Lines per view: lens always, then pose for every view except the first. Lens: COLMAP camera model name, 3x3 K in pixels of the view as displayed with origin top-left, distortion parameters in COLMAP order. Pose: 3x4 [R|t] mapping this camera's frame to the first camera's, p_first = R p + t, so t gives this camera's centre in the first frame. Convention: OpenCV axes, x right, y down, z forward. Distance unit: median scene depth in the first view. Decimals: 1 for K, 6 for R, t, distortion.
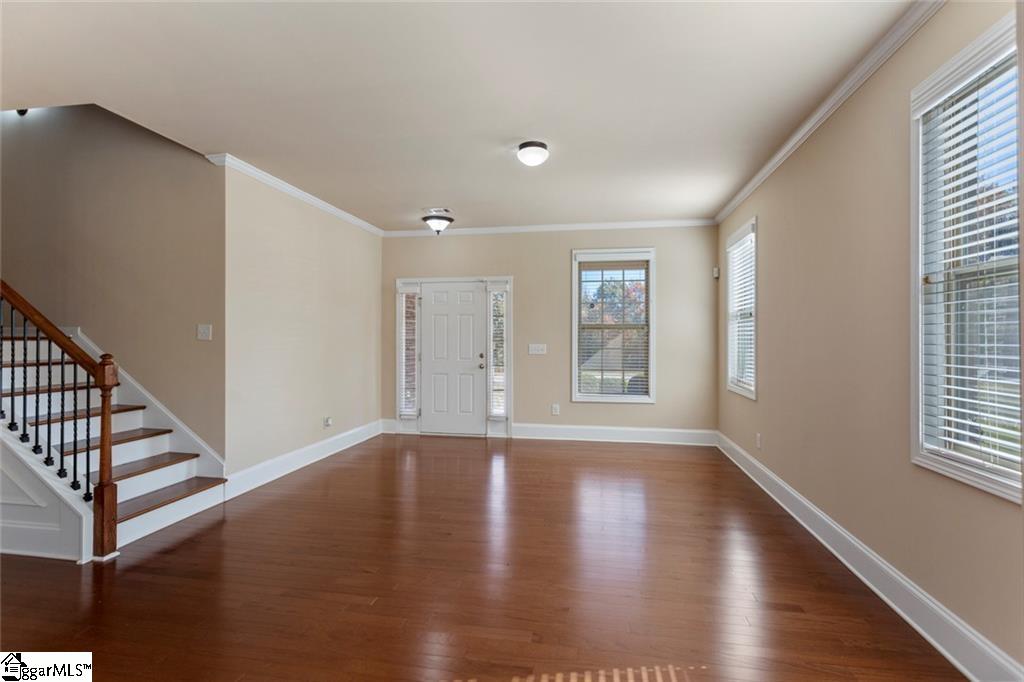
lens RADIAL K [[491.9, 0, 515.9], [0, 491.9, 337.2], [0, 0, 1]] dist [0.008410, -0.000476]
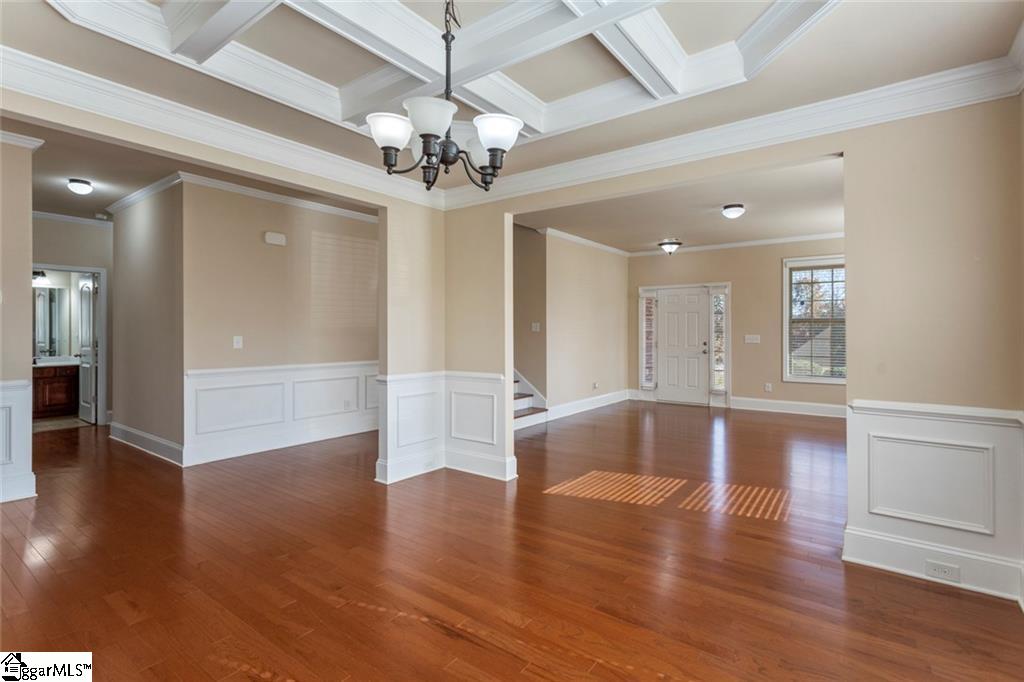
lens RADIAL K [[491.9, 0, 512.6], [0, 491.9, 331.8], [0, 0, 1]] dist [0.008410, -0.000476]
pose [[0.892487, -0.001596, -0.451071, 0.064952], [0.003604, 0.999987, 0.003592, -0.000421], [0.451059, -0.004832, 0.892481, -0.402798]]
